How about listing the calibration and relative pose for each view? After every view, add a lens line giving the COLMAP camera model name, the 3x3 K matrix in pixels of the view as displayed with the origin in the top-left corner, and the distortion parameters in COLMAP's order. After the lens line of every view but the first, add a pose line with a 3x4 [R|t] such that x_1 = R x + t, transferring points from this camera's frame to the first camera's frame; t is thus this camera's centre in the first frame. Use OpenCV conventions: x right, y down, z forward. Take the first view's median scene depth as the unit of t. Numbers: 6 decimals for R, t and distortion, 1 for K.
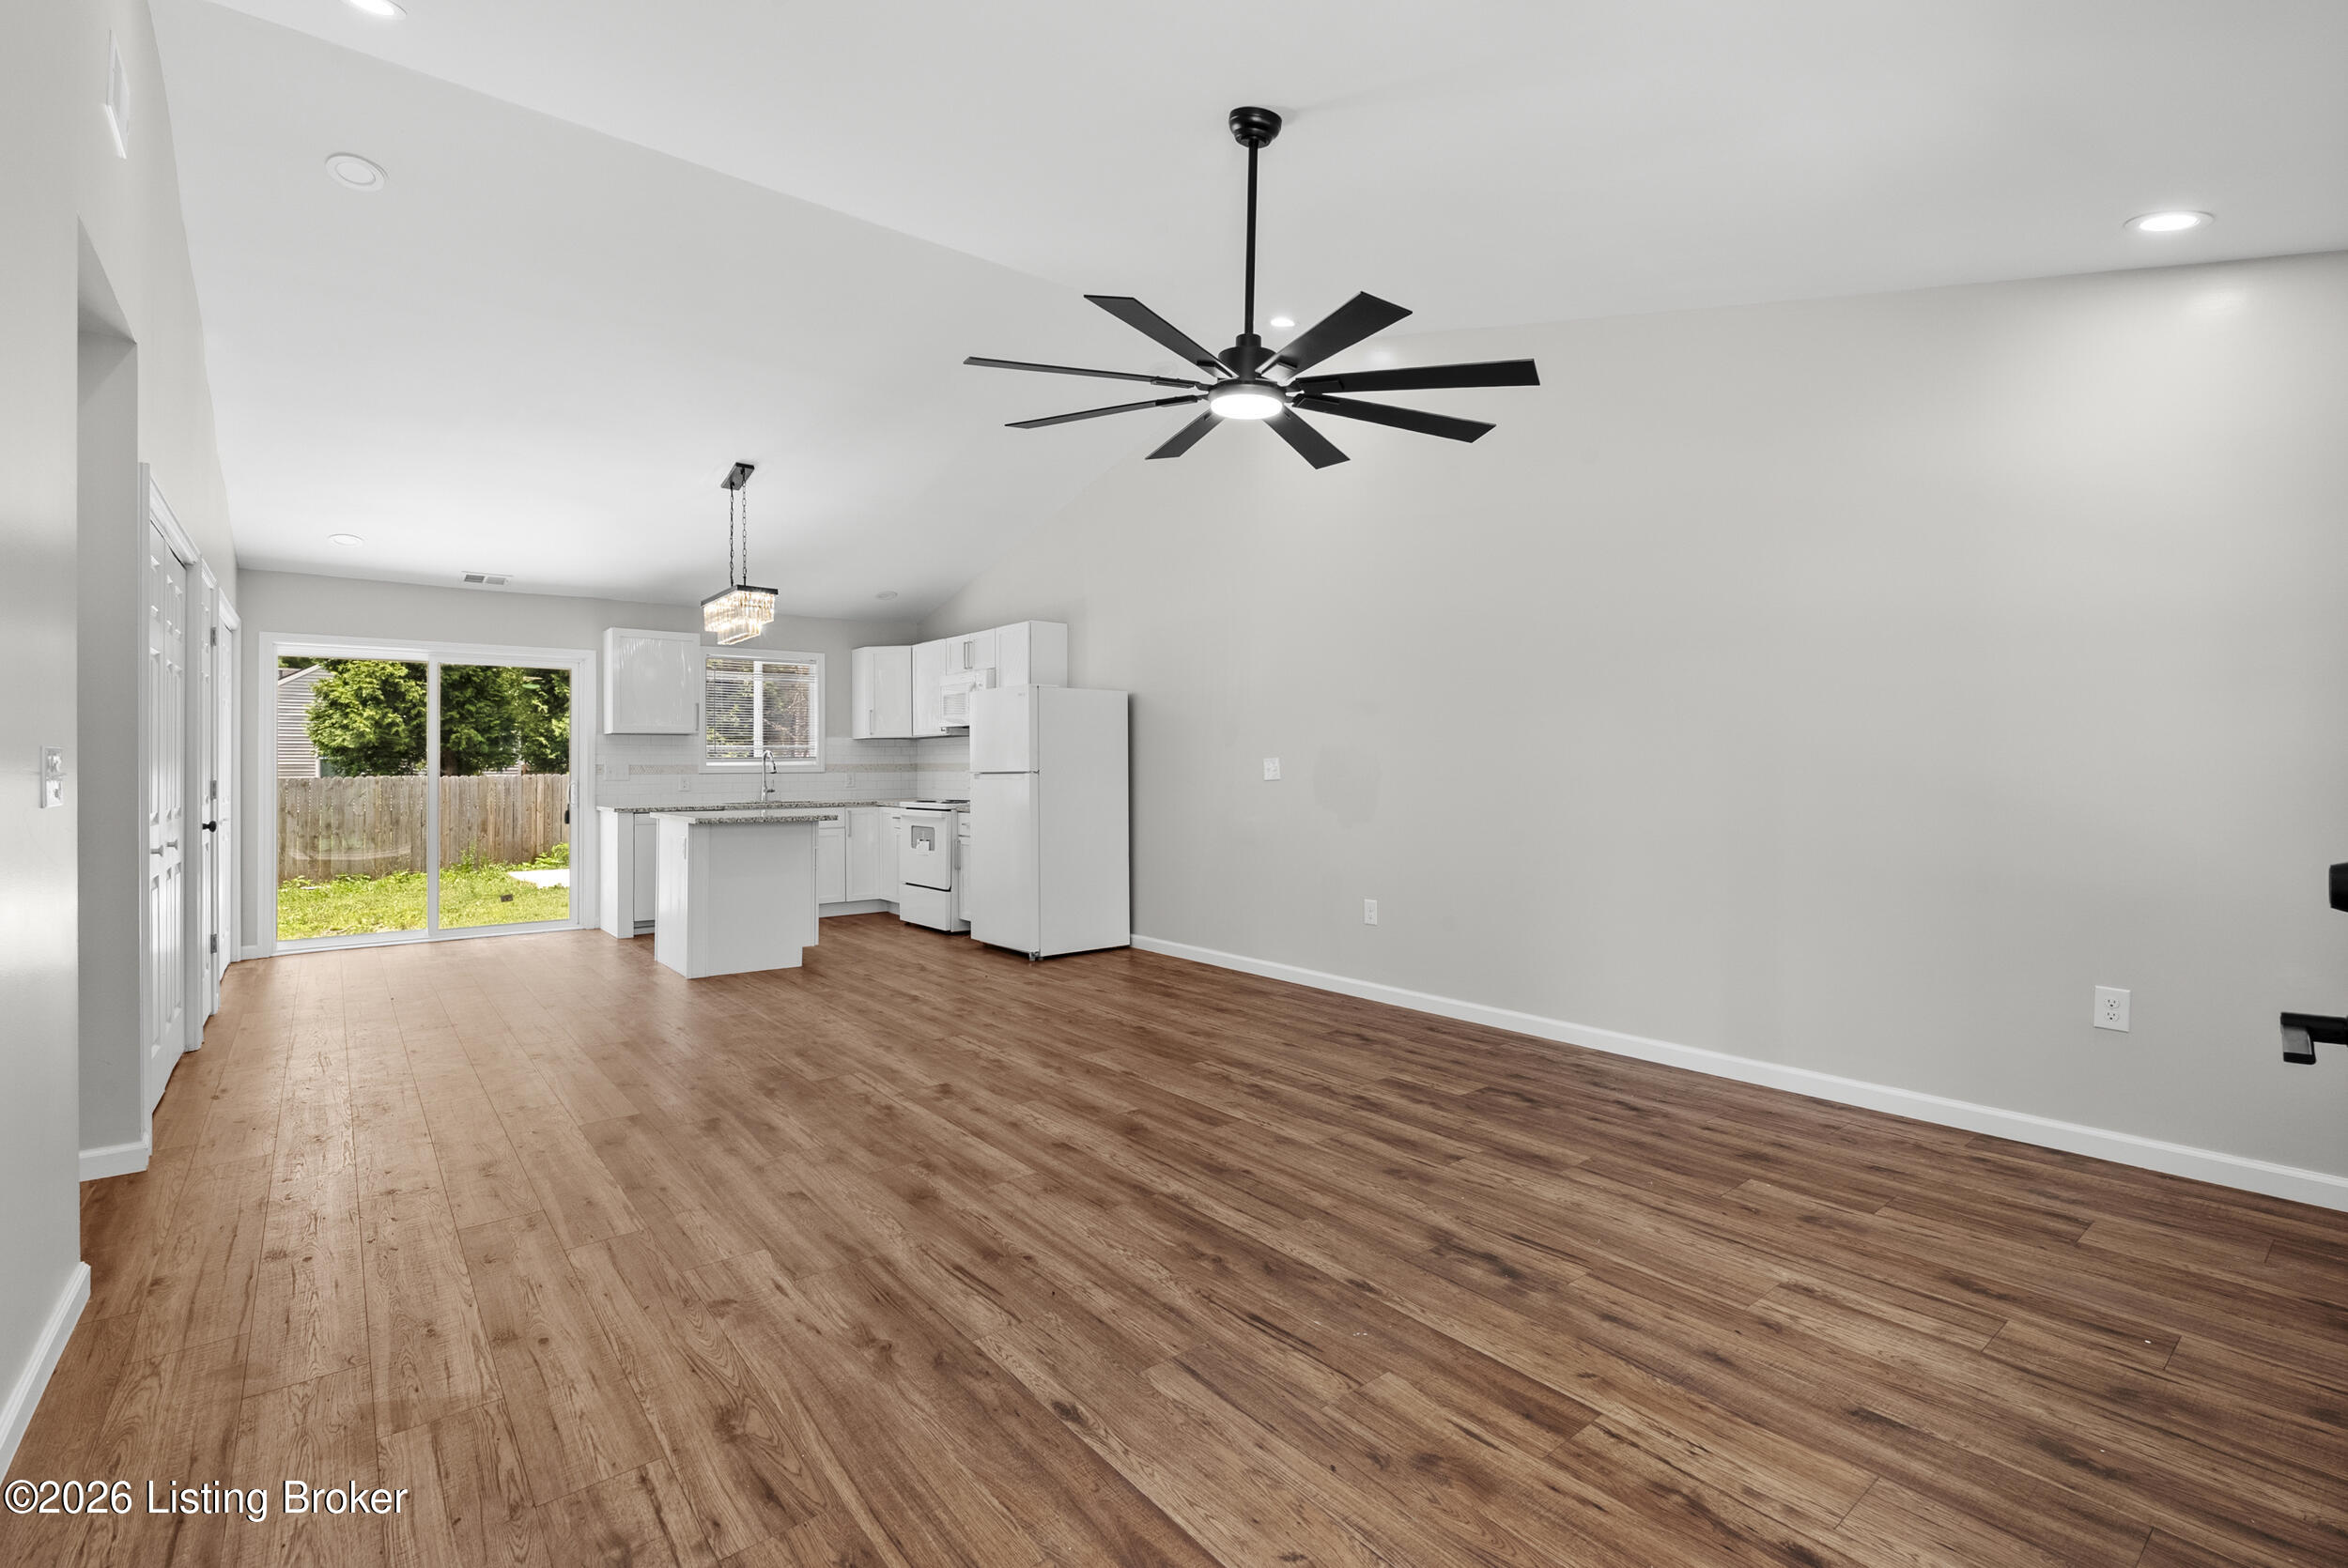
lens RADIAL K [[1051.2, 0, 1169.0], [0, 1051.2, 771.1], [0, 0, 1]] dist [-0.005462, 0.001070]
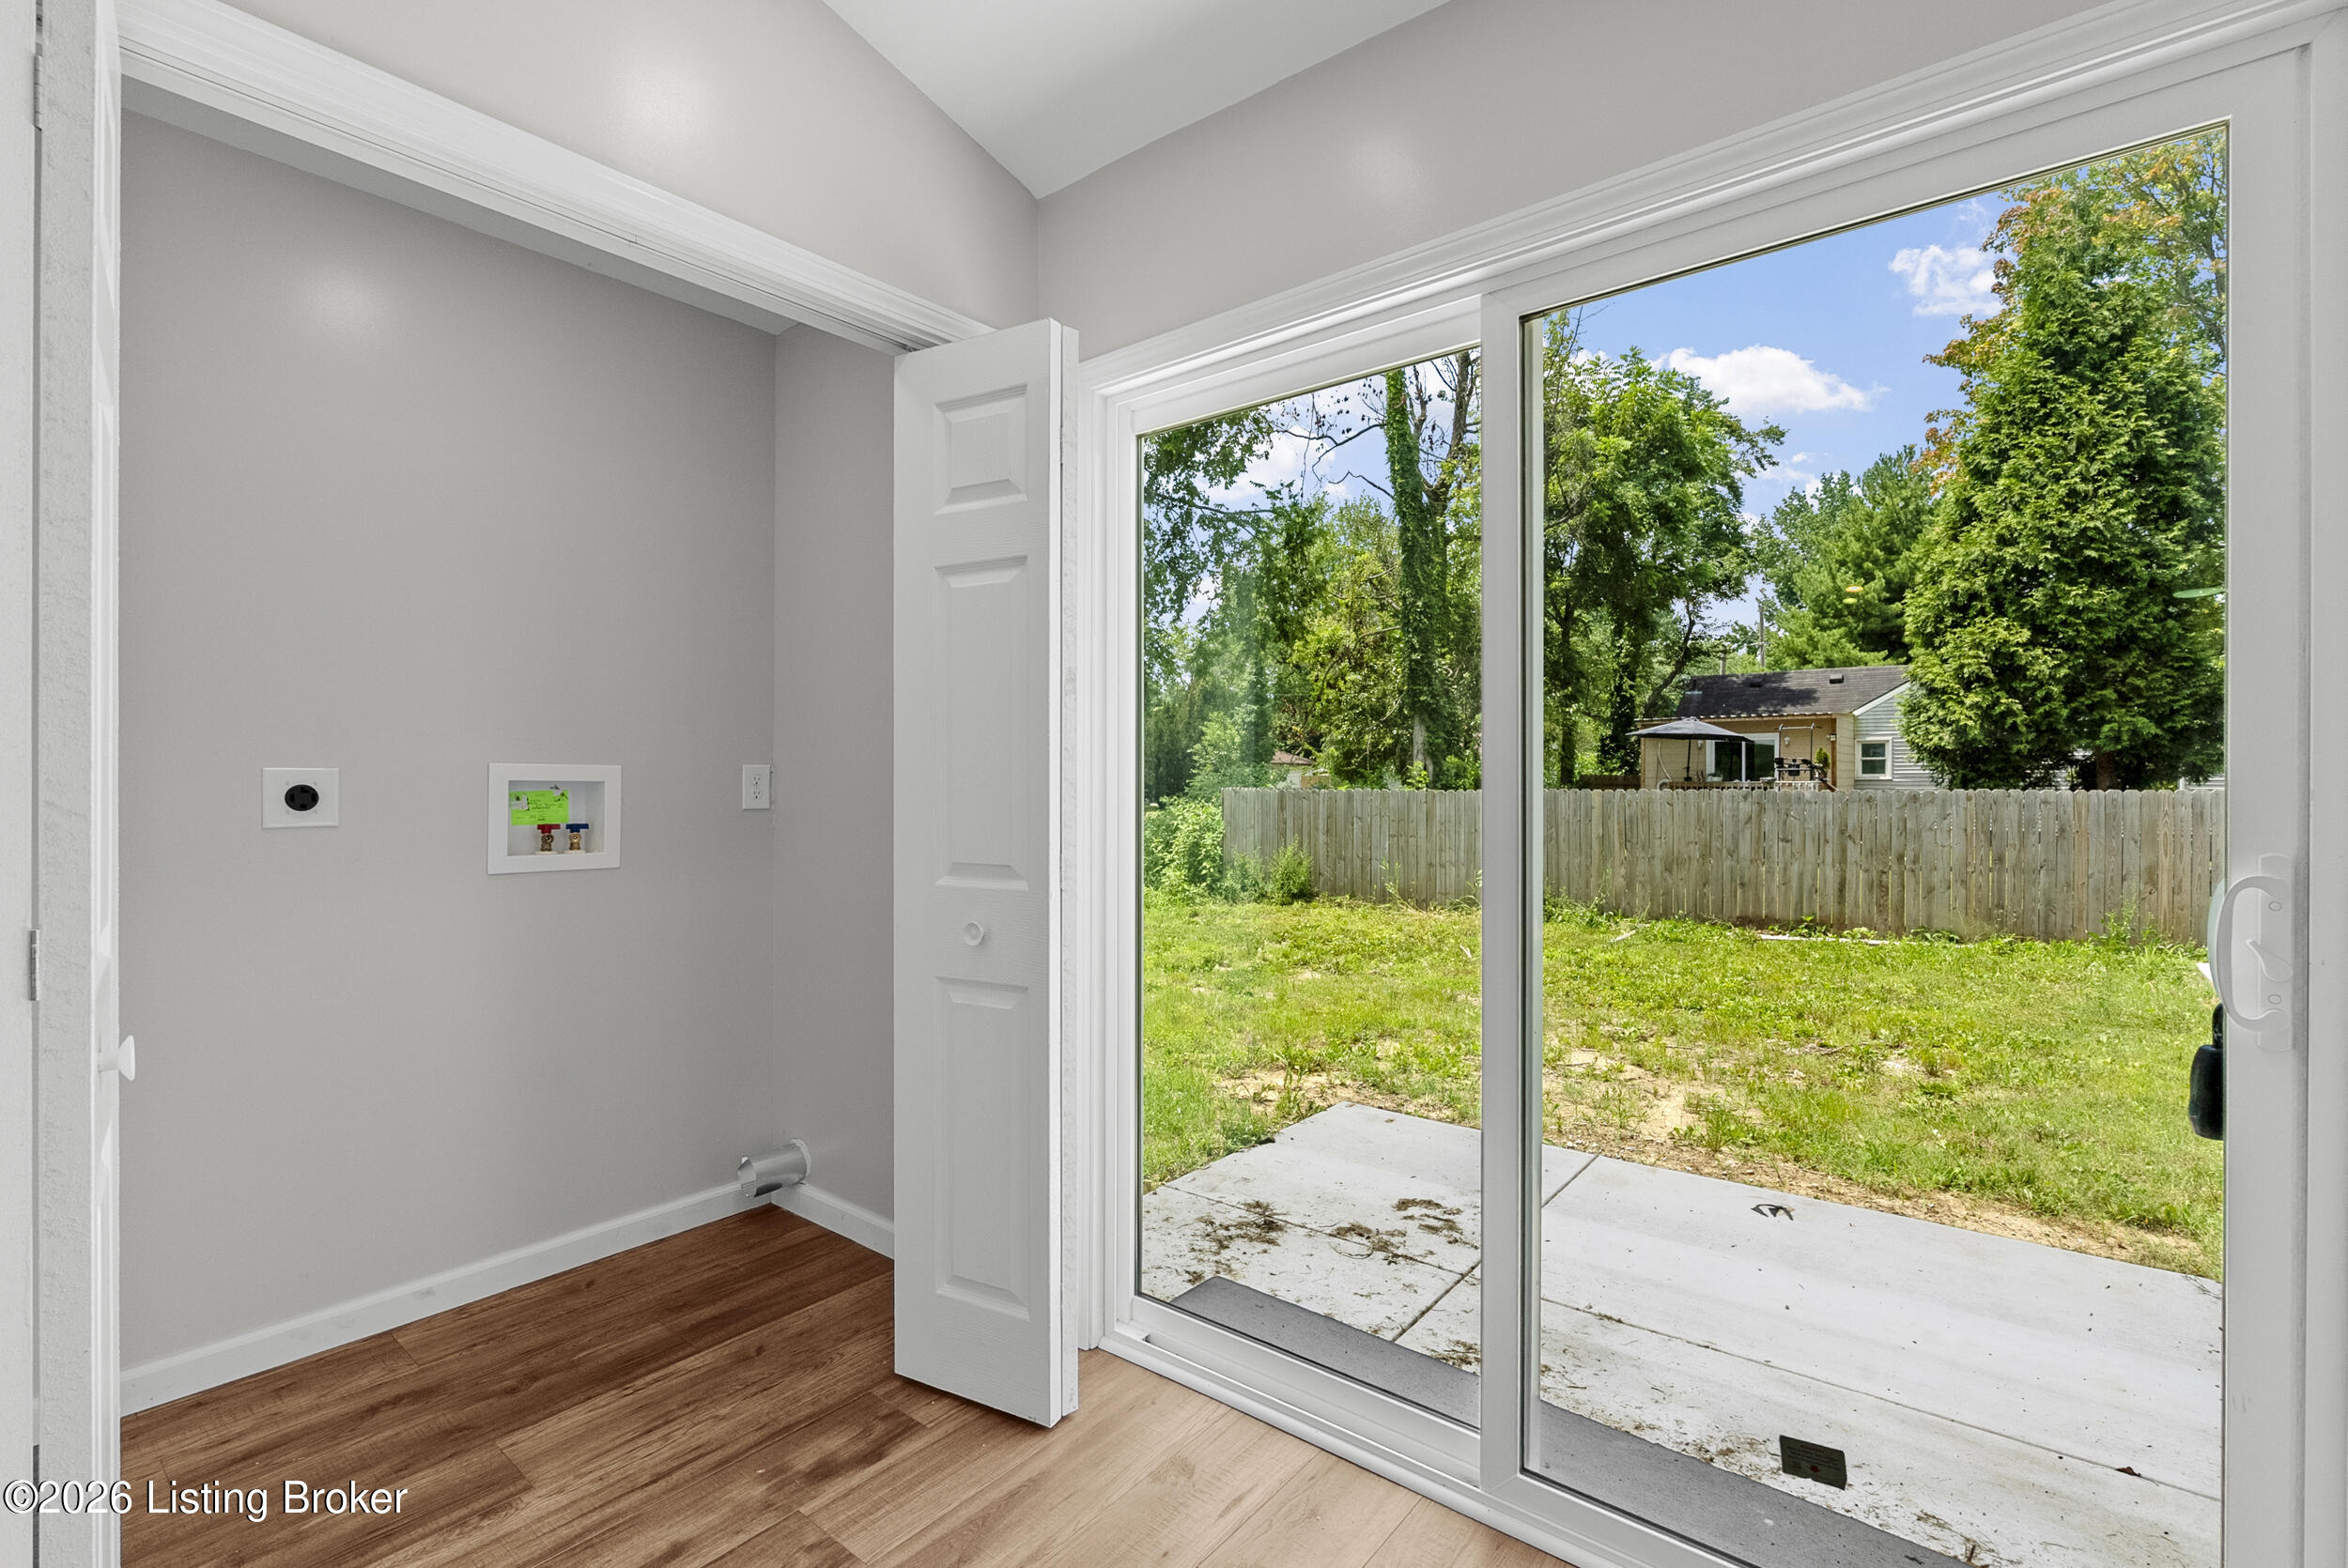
lens RADIAL K [[1051.2, 0, 1169.0], [0, 1051.2, 771.1], [0, 0, 1]] dist [-0.005462, 0.001070]
pose [[0.202442, -0.004365, -0.979285, -0.555073], [-0.004559, 0.999975, -0.005400, -0.002321], [0.979284, 0.005558, 0.202417, 1.002665]]
